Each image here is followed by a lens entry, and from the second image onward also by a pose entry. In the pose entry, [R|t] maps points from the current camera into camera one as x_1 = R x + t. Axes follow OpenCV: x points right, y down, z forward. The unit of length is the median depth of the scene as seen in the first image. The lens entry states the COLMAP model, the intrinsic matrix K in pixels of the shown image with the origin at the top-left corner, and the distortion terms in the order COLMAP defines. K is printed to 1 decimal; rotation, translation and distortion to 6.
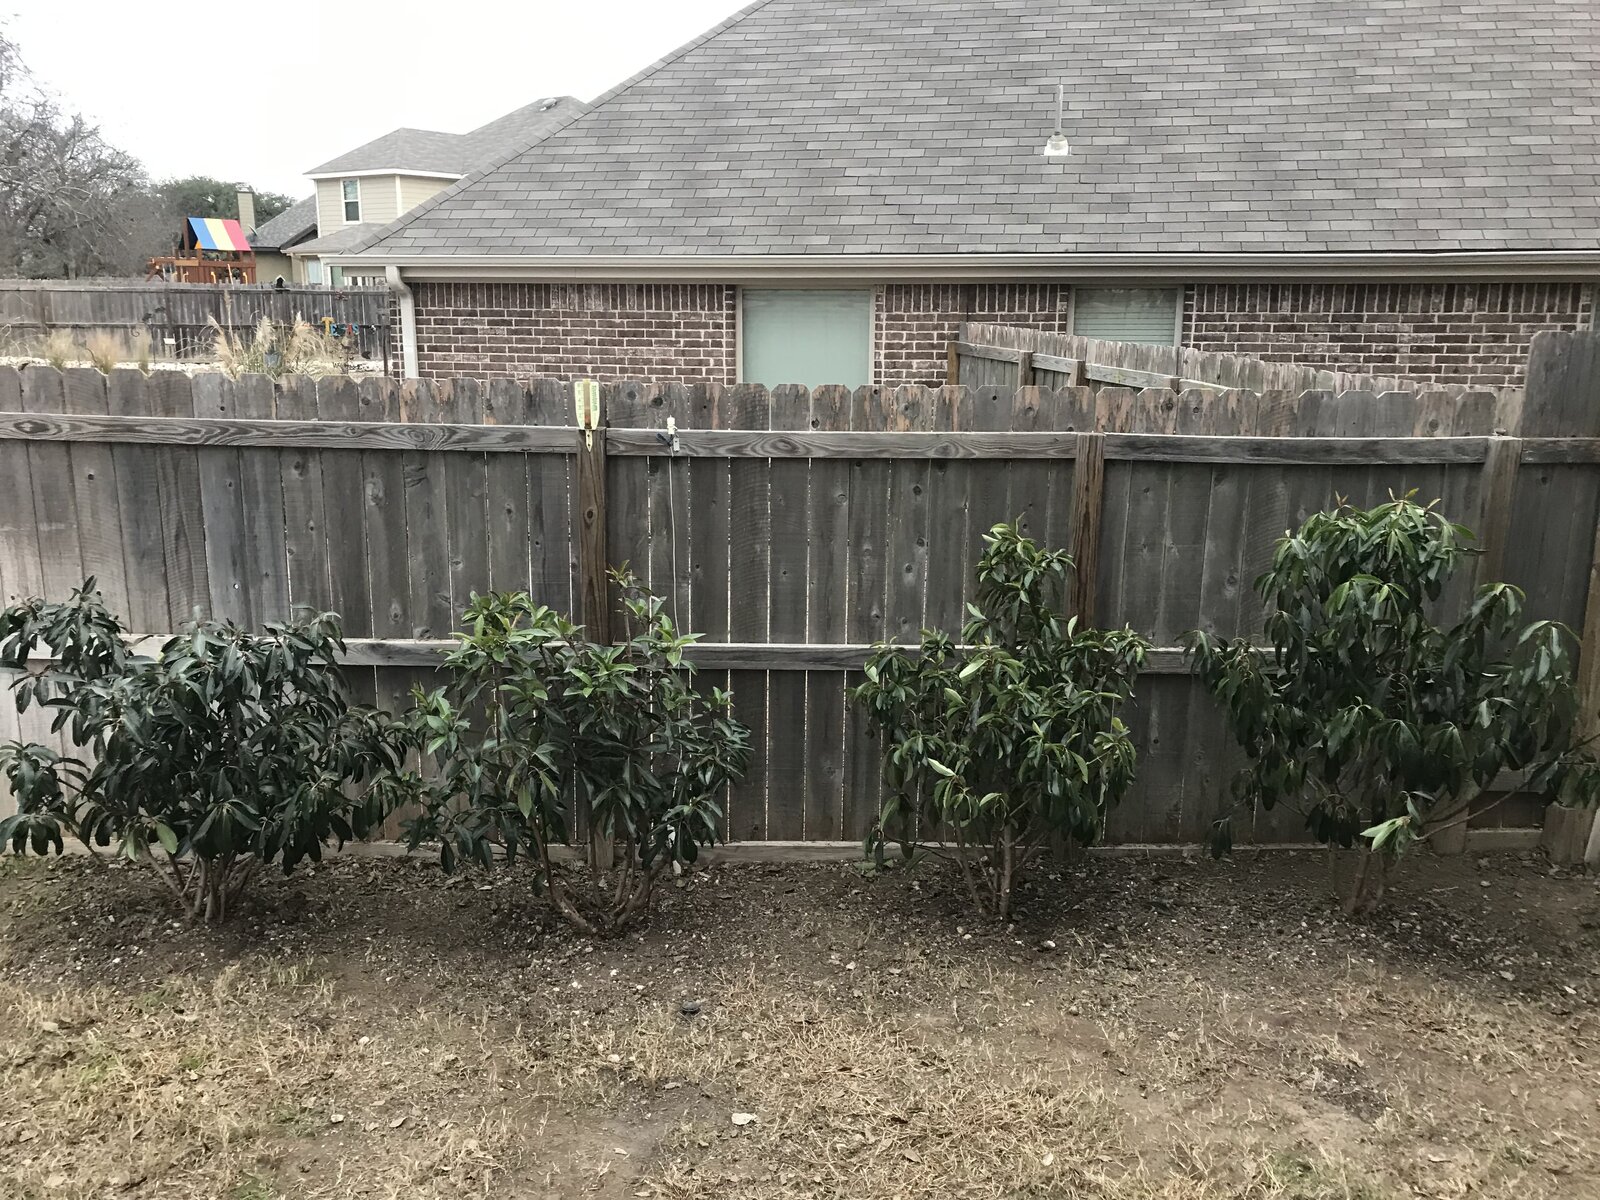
lens RADIAL K [[1321.5, 0, 791.1], [0, 1321.5, 594.4], [0, 0, 1]] dist [-0.001208, 0.007745]
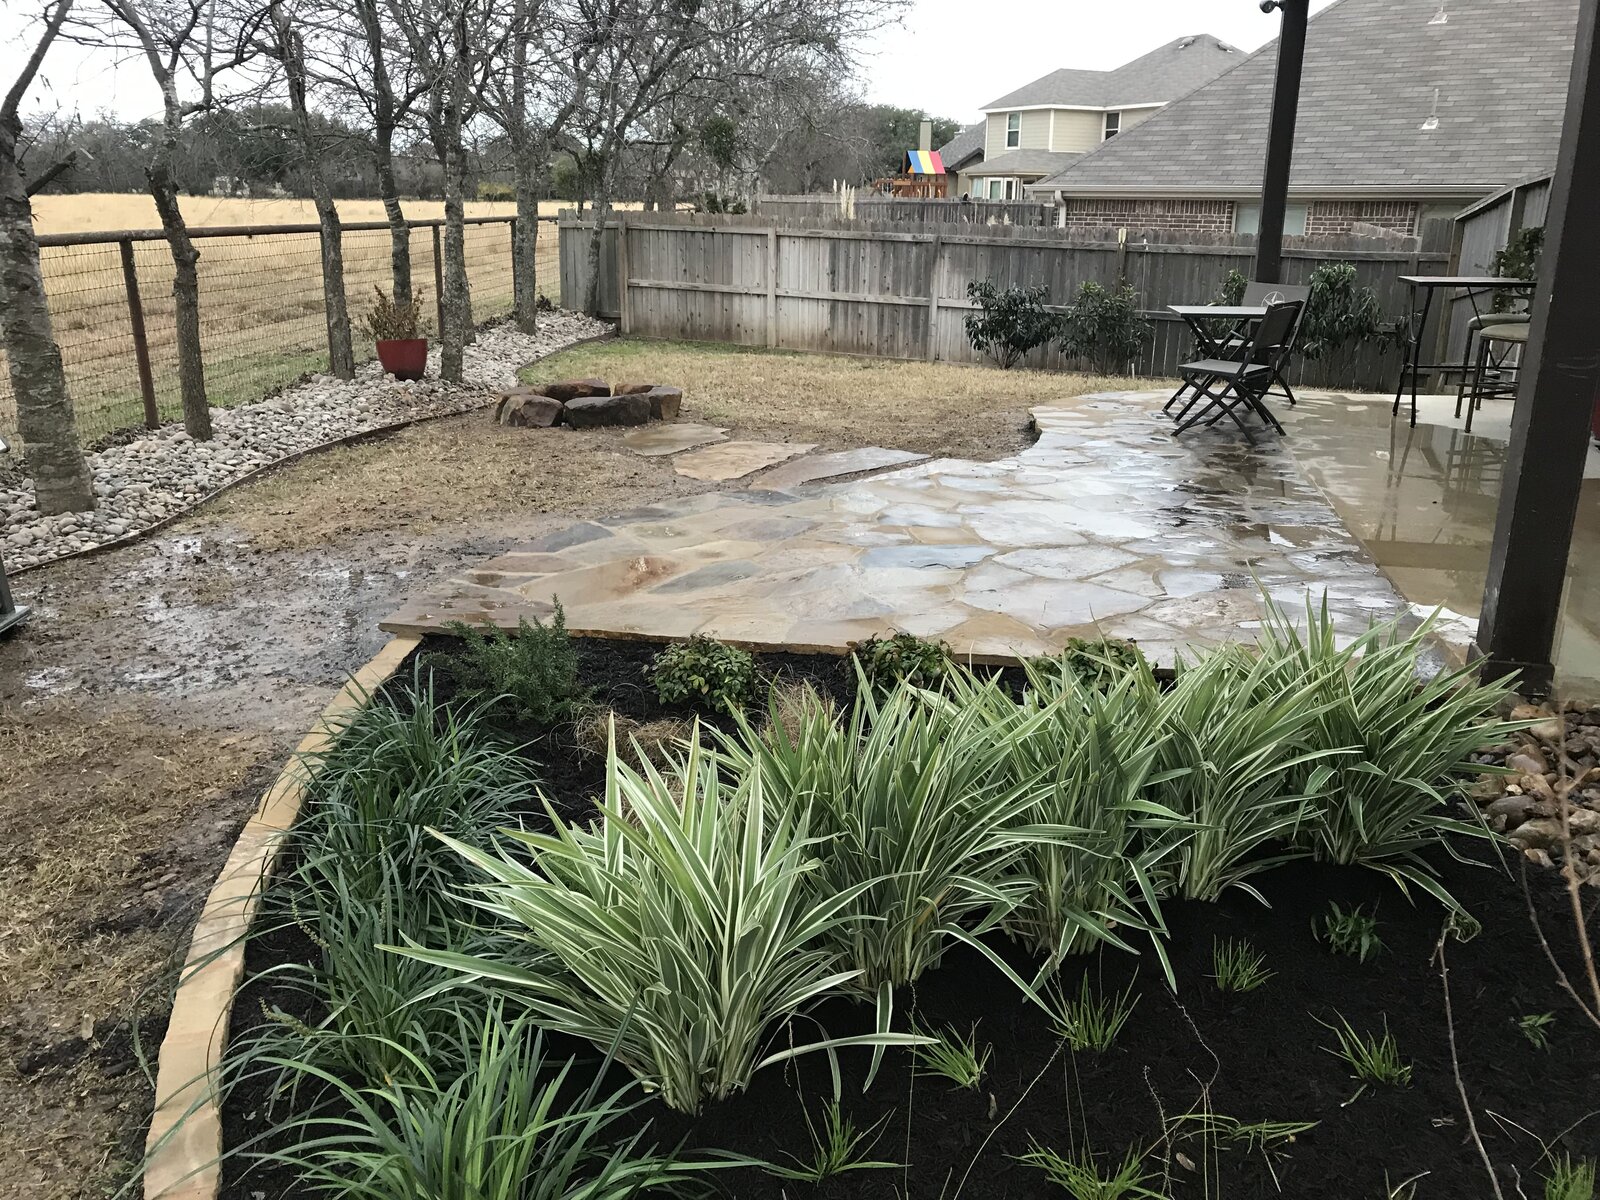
lens RADIAL K [[1310.5, 0, 766.6], [0, 1310.5, 600.3], [0, 0, 1]] dist [0.002280, -0.000050]
pose [[0.890735, 0.137477, -0.433233, 0.280167], [-0.107961, 0.989876, 0.092145, 0.258012], [0.441514, -0.035304, 0.896559, -1.115018]]
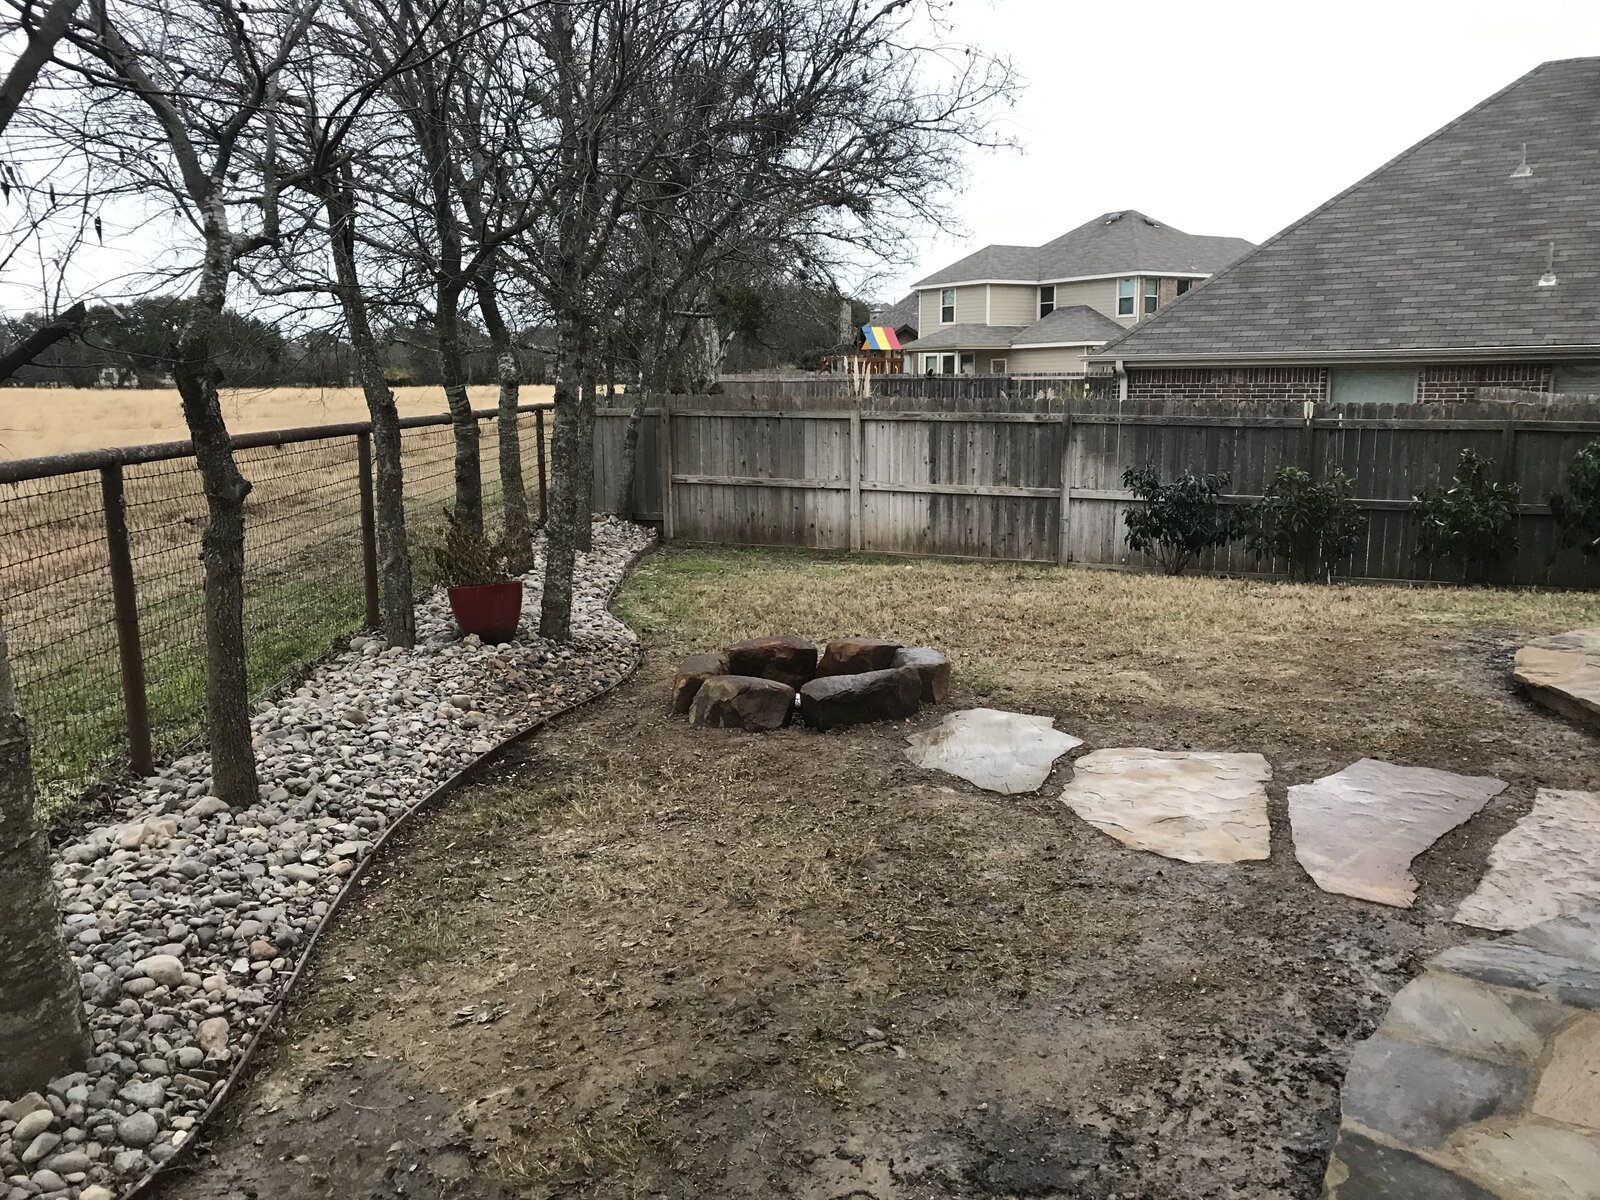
lens RADIAL K [[1312.7, 0, 764.5], [0, 1312.7, 583.0], [0, 0, 1]] dist [0.015176, -0.006407]
pose [[0.924747, 0.043981, -0.378033, -0.064771], [-0.070144, 0.995980, -0.055713, 0.205936], [0.374063, 0.078037, 0.924114, -0.897451]]
